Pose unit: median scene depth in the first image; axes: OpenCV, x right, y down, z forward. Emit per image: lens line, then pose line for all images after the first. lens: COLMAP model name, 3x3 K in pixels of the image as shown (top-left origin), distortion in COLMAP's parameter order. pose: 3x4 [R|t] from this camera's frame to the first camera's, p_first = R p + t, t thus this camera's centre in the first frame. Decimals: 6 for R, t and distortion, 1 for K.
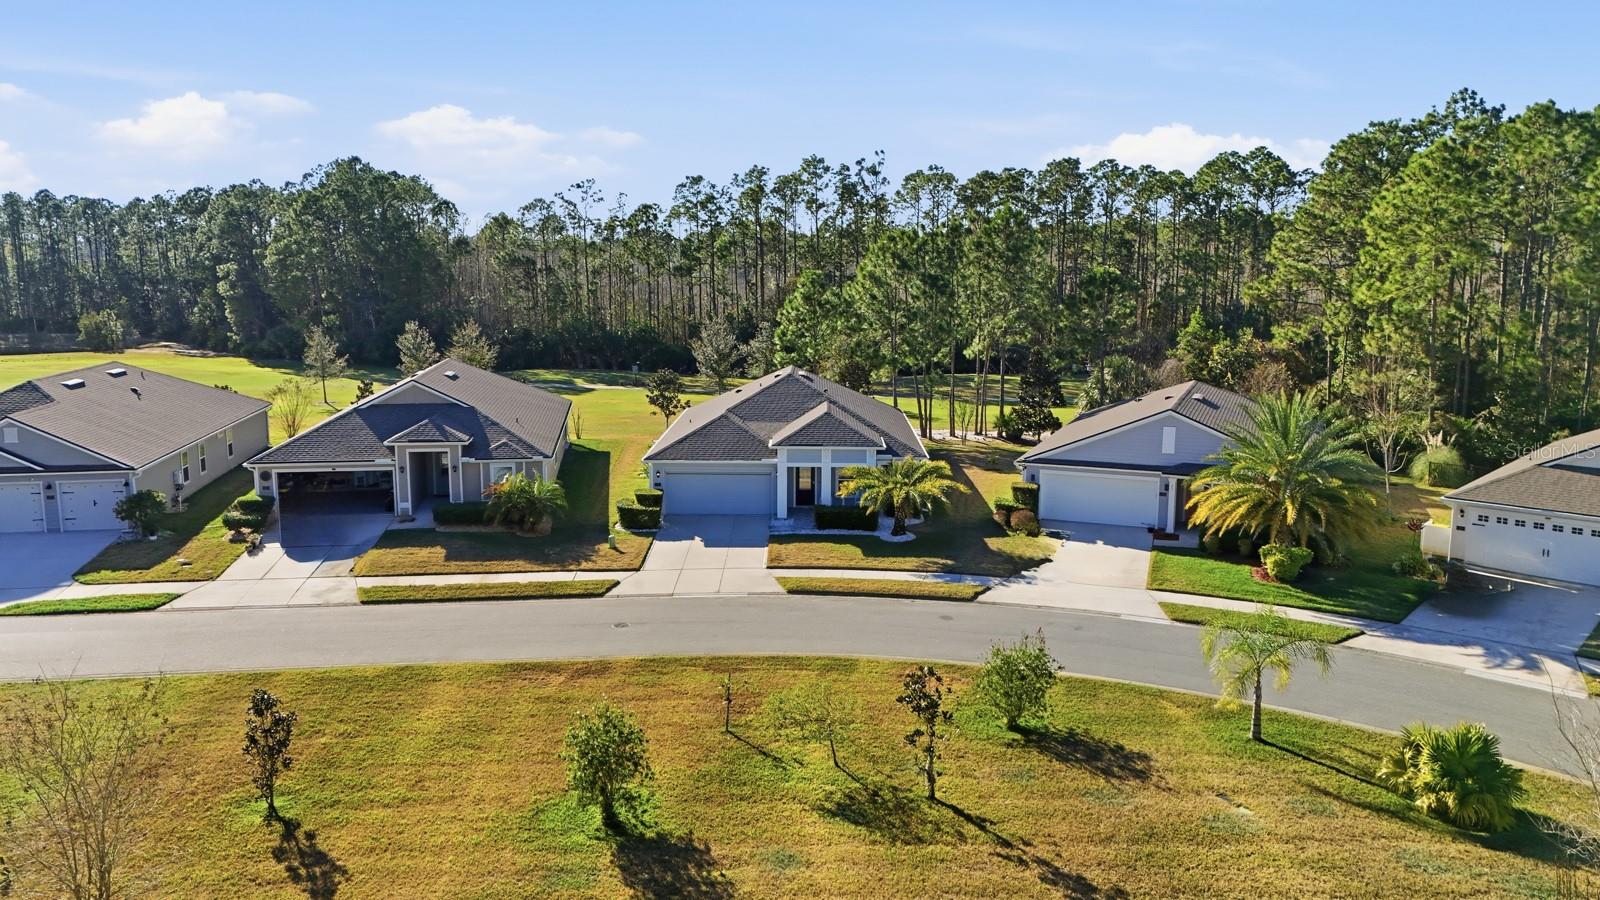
lens RADIAL K [[1230.7, 0, 800.0], [0, 1230.7, 450.0], [0, 0, 1]] dist [0.036421, -0.001522]
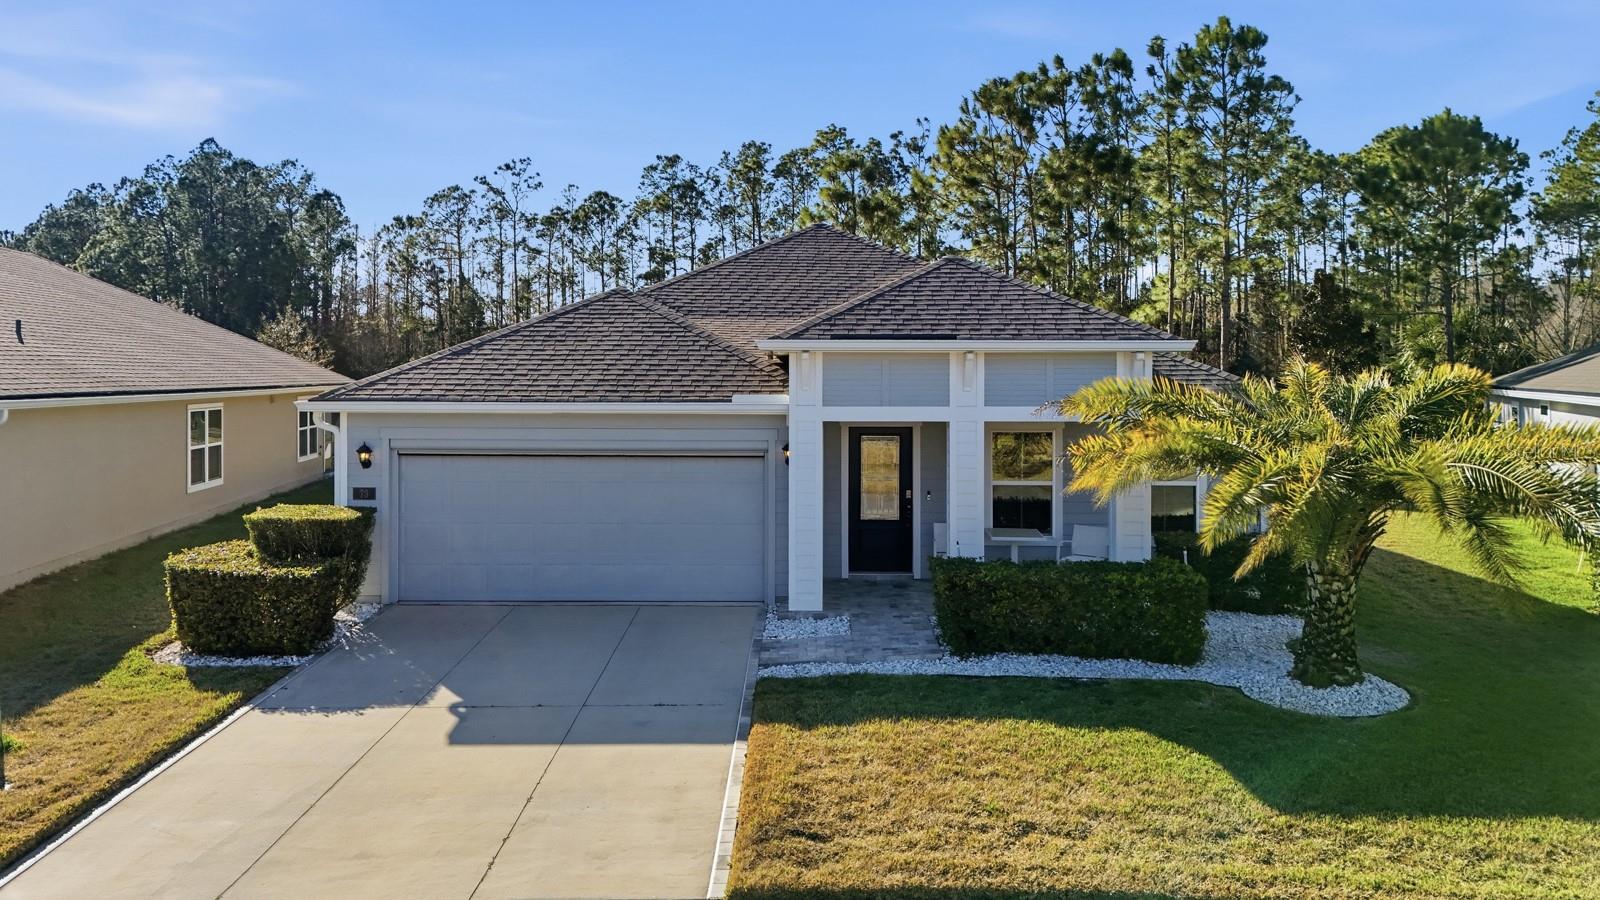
lens RADIAL K [[1190.2, 0, 800.3], [0, 1190.2, 374.7], [0, 0, 1]] dist [0.050662, 0.000247]
pose [[0.999999, -0.000645, -0.001517, -0.018110], [0.000388, 0.986587, -0.163236, 0.054860], [0.001602, 0.163235, 0.986586, 0.859732]]
